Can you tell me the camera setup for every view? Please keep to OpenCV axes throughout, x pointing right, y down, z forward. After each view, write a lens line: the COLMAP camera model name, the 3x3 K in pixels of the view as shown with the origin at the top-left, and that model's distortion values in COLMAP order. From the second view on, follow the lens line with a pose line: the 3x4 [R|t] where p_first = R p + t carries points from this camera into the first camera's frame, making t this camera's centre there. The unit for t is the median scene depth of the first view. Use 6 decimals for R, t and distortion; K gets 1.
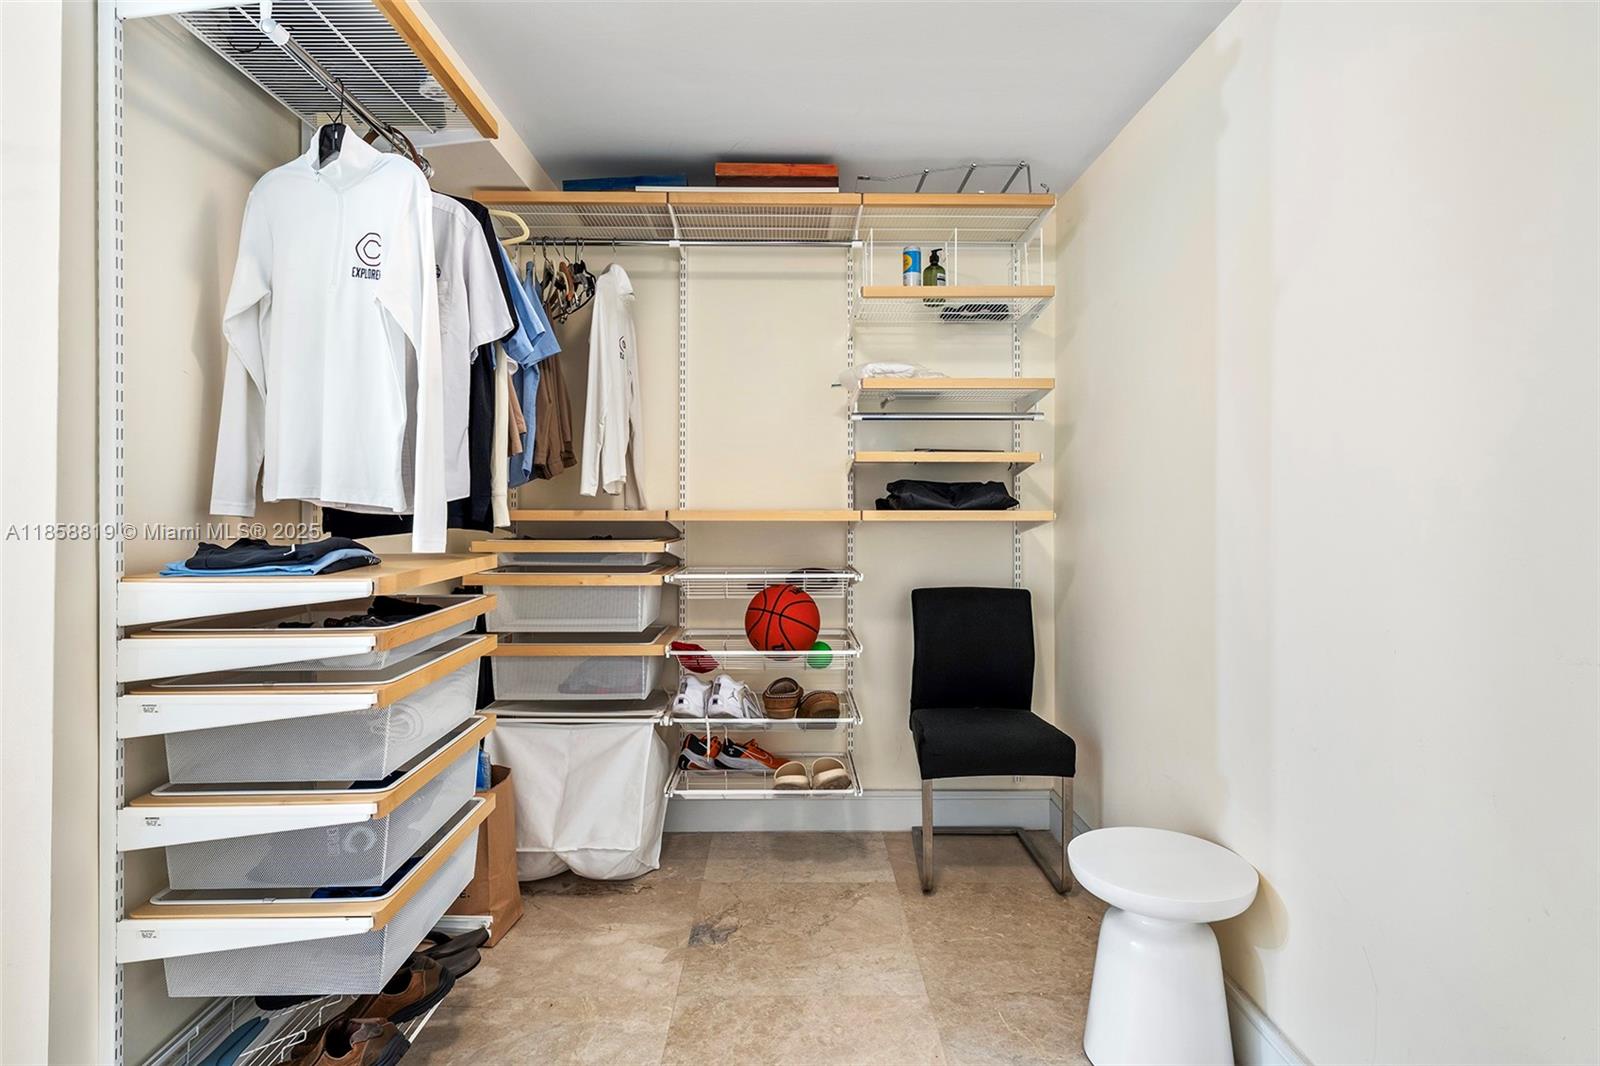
lens RADIAL K [[854.8, 0, 797.4], [0, 854.8, 504.9], [0, 0, 1]] dist [-0.006841, 0.014871]
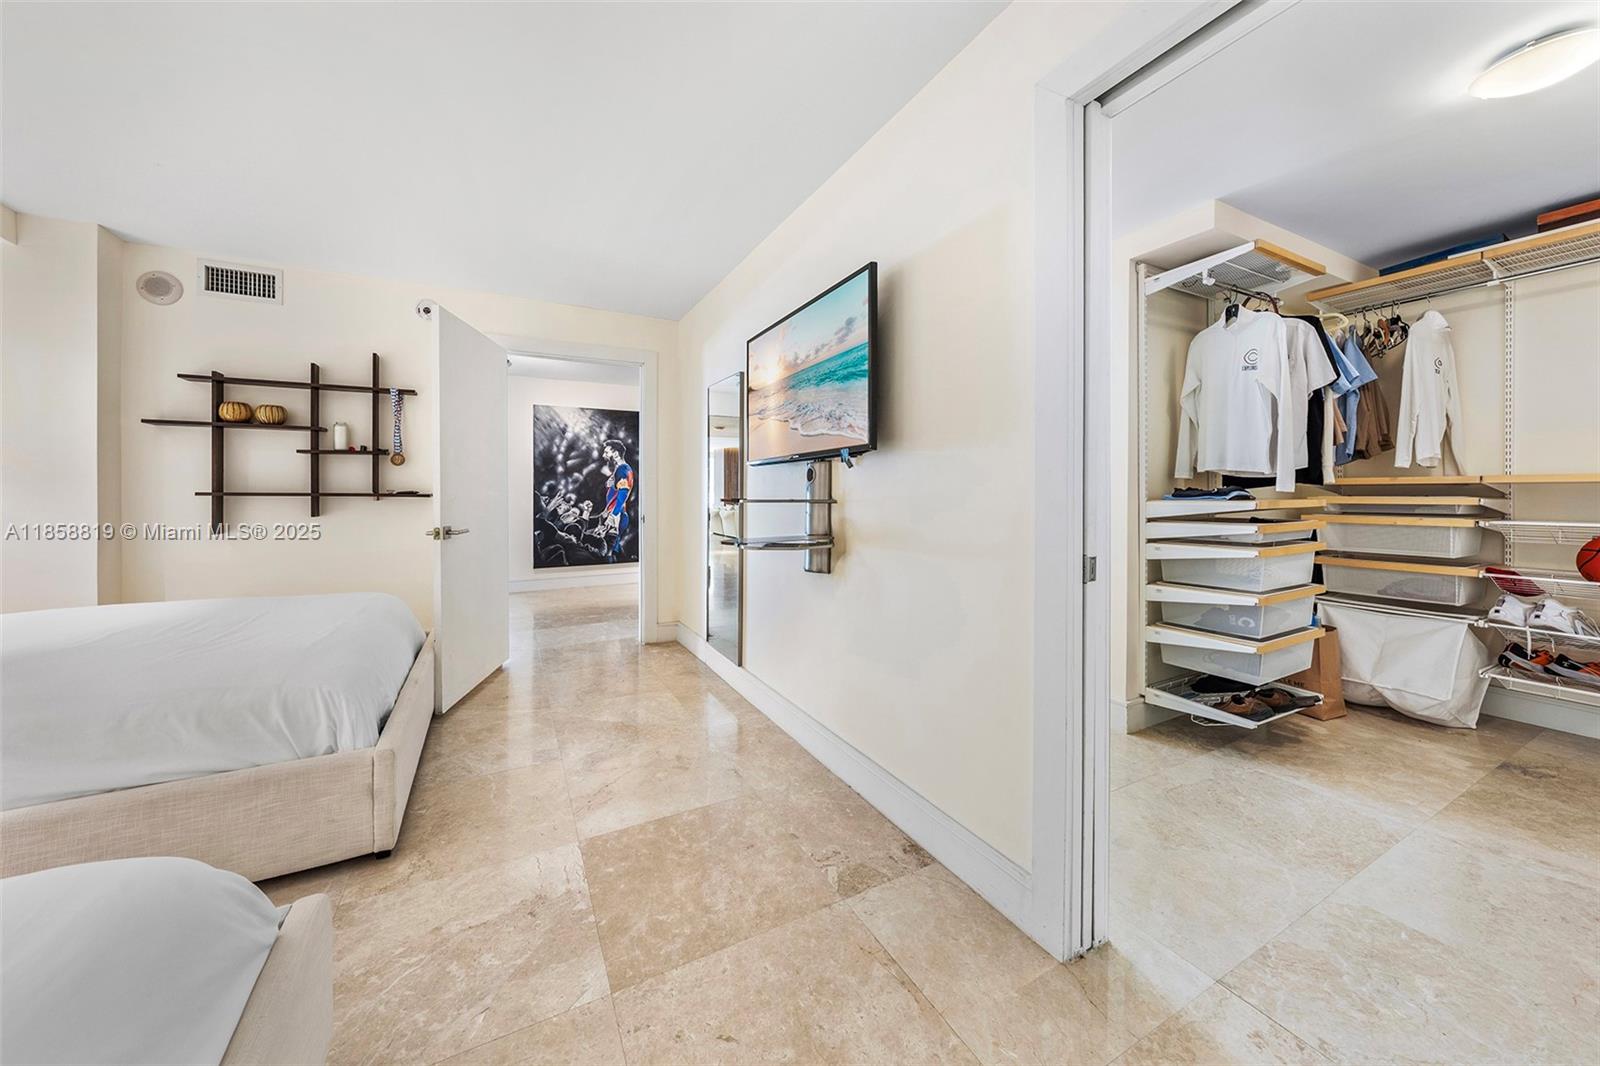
lens RADIAL K [[555.3, 0, 797.0], [0, 555.3, 493.4], [0, 0, 1]] dist [-0.000053, 0.000274]
pose [[0.454642, -0.001083, -0.890674, 0.157644], [0.002531, 0.999997, 0.000076, 0.034059], [0.890671, -0.002289, 0.454643, -0.448646]]
